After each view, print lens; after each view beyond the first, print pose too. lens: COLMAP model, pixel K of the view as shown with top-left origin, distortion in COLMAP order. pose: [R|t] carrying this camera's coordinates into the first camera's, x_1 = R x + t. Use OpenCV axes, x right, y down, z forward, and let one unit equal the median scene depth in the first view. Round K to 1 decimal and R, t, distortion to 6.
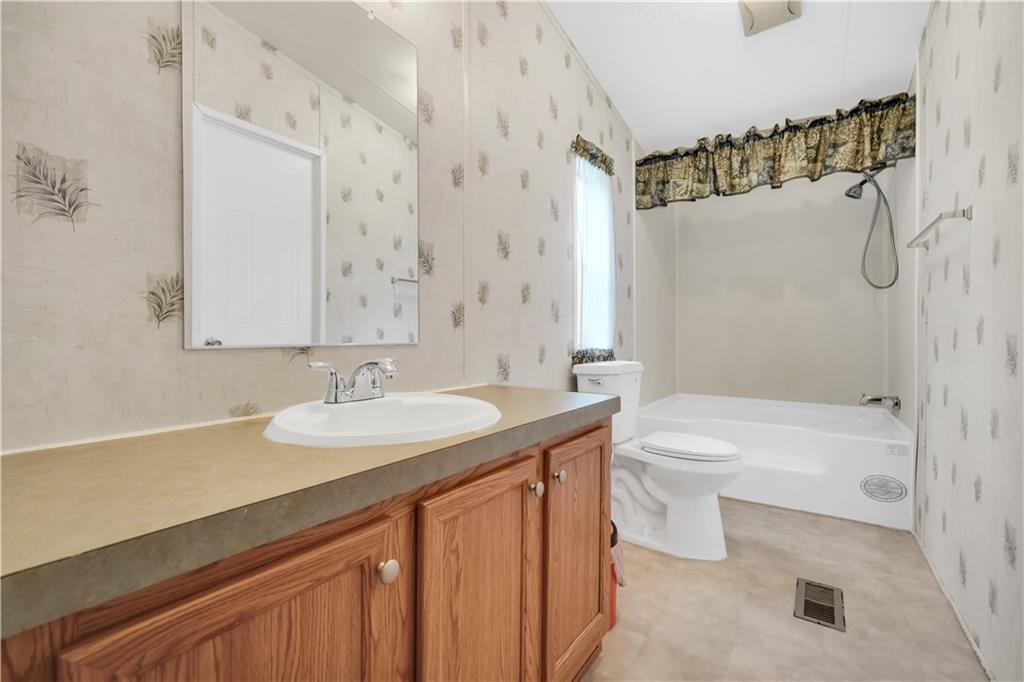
lens RADIAL K [[439.5, 0, 503.6], [0, 439.5, 339.7], [0, 0, 1]] dist [-0.016581, 0.006786]
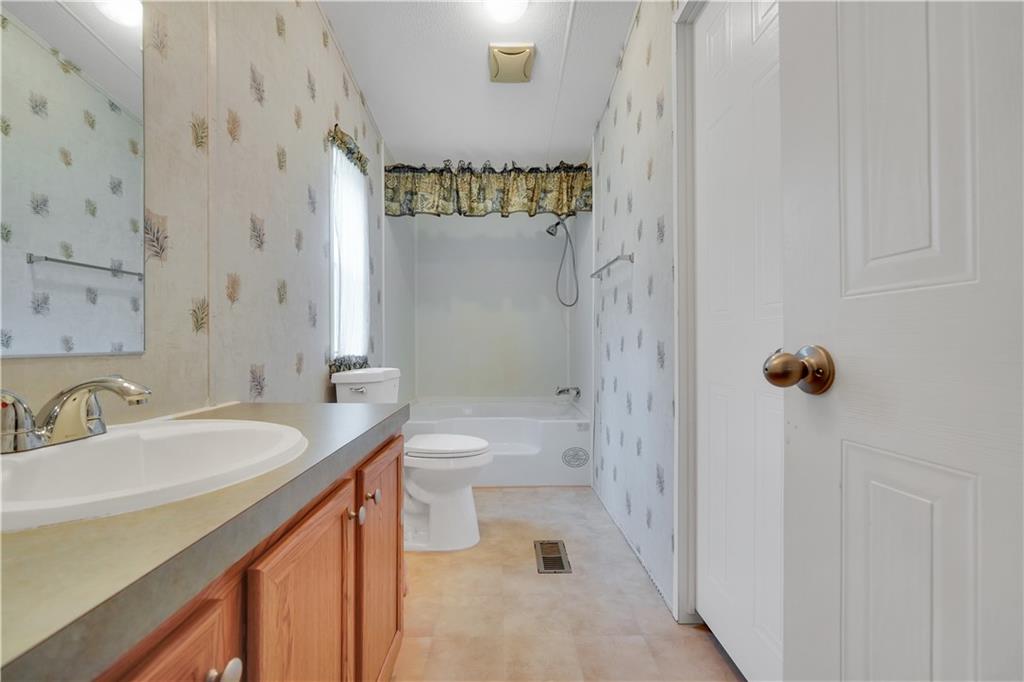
lens RADIAL K [[439.5, 0, 511.2], [0, 439.5, 343.5], [0, 0, 1]] dist [-0.016581, 0.006786]
pose [[0.800205, -0.001453, 0.599725, -0.106674], [0.004218, 0.999986, -0.003205, -0.001172], [-0.599712, 0.005094, 0.800200, 0.055203]]
